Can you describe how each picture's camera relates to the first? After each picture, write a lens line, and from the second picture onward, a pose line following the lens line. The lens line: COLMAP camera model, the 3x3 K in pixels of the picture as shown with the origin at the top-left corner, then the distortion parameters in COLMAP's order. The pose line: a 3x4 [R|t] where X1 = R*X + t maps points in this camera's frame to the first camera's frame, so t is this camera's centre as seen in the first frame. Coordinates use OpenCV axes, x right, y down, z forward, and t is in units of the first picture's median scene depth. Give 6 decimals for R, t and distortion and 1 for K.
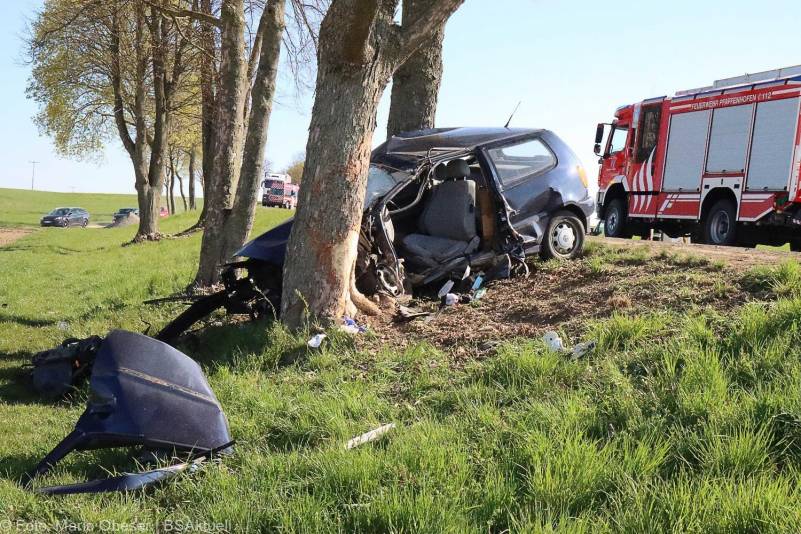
lens RADIAL K [[1083.7, 0, 406.5], [0, 1083.7, 267.2], [0, 0, 1]] dist [0.027882, 0.000000]
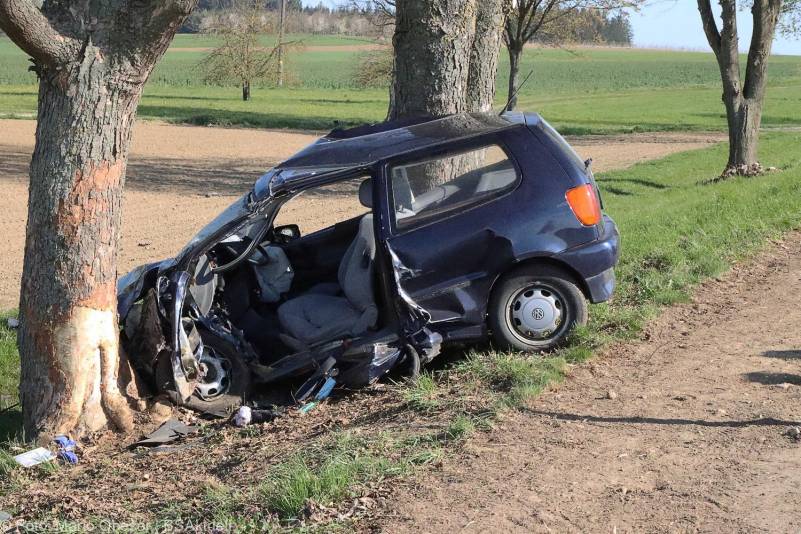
lens RADIAL K [[1517.8, 0, 397.5], [0, 1517.8, 263.9], [0, 0, 1]] dist [0.028865, 0.000000]
pose [[0.791663, 0.049889, -0.608918, 0.584558], [-0.009616, 0.997555, 0.069227, -0.109491], [0.610882, -0.048949, 0.790207, 0.311391]]
